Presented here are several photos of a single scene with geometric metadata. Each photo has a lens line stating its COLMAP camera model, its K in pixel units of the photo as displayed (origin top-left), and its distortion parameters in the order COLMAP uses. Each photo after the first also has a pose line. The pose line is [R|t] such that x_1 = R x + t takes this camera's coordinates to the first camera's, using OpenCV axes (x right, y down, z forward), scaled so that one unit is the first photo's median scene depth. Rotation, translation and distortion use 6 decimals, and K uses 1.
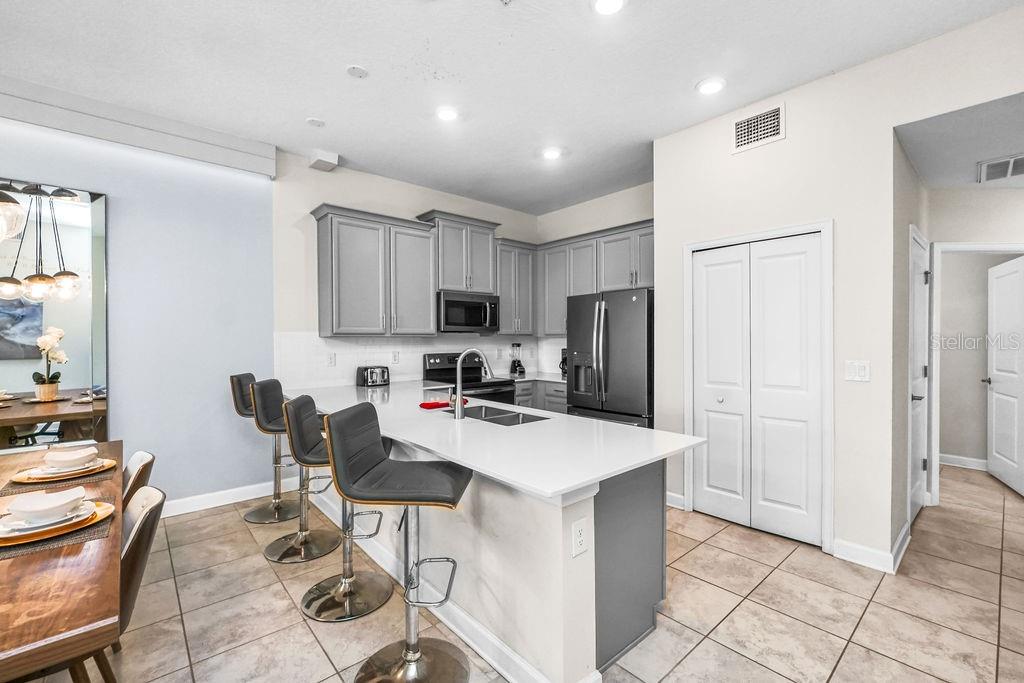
lens RADIAL K [[430.7, 0, 512.6], [0, 430.7, 333.6], [0, 0, 1]] dist [-0.005472, 0.000438]
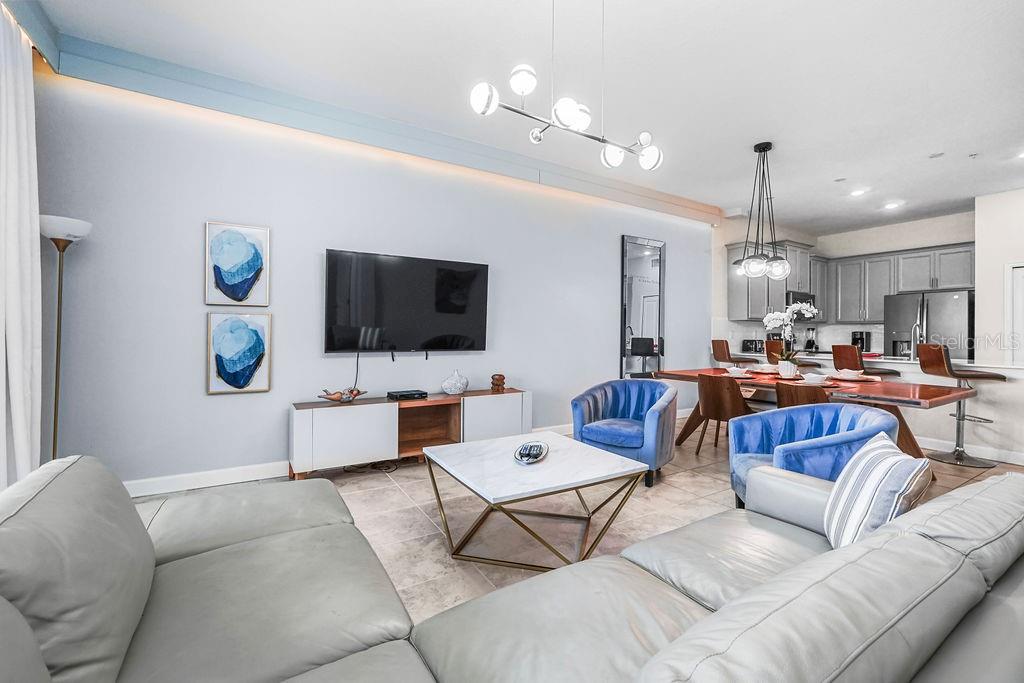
lens RADIAL K [[430.7, 0, 512.6], [0, 430.7, 333.6], [0, 0, 1]] dist [-0.005472, 0.000438]
pose [[0.984212, 0.009246, -0.176752, -0.857199], [-0.008950, 0.999957, 0.002473, 0.056415], [0.176767, -0.000852, 0.984252, -0.654424]]
